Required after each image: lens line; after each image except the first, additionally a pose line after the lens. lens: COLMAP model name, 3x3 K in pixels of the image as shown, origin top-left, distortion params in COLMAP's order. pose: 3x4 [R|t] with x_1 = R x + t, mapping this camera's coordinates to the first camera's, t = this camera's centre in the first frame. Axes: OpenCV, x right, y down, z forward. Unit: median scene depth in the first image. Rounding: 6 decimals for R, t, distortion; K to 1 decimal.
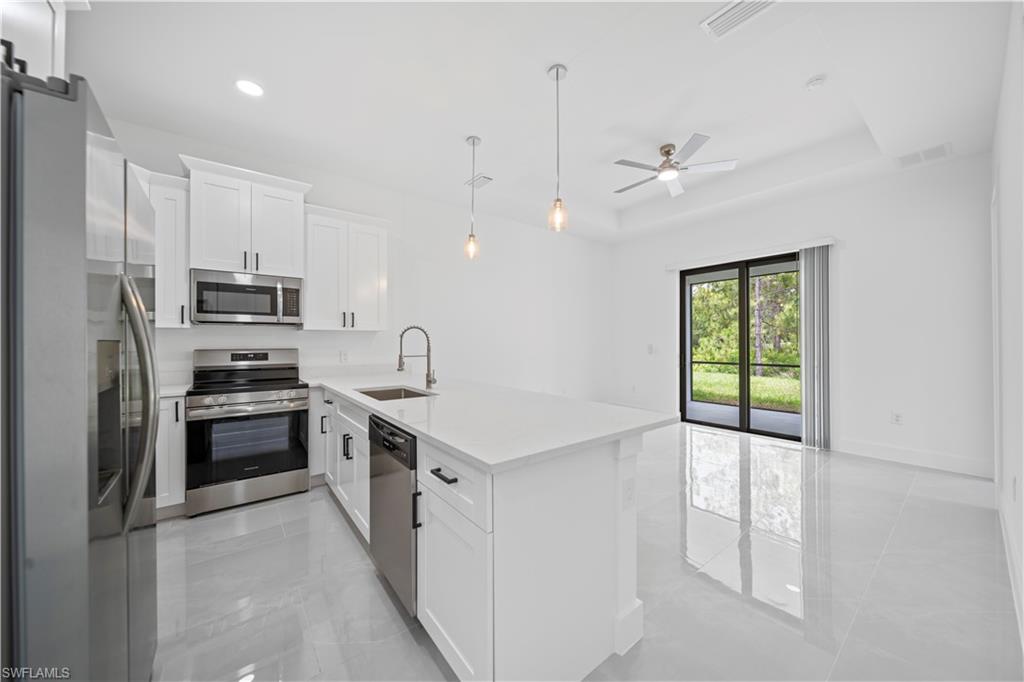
lens RADIAL K [[364.8, 0, 510.2], [0, 364.8, 343.1], [0, 0, 1]] dist [-0.002665, 0.000233]
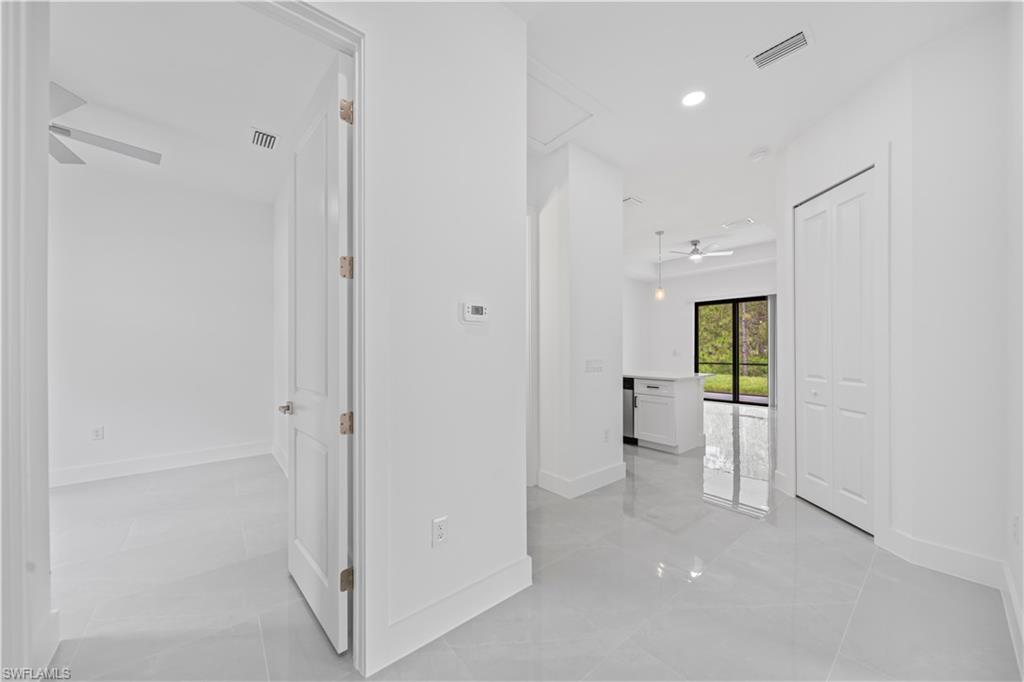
lens RADIAL K [[364.8, 0, 515.8], [0, 364.8, 351.6], [0, 0, 1]] dist [-0.002665, 0.000233]
pose [[0.999397, -0.000747, 0.034728, -0.348761], [0.000545, 0.999983, 0.005818, 0.001412], [-0.034731, -0.005795, 0.999380, -0.523201]]
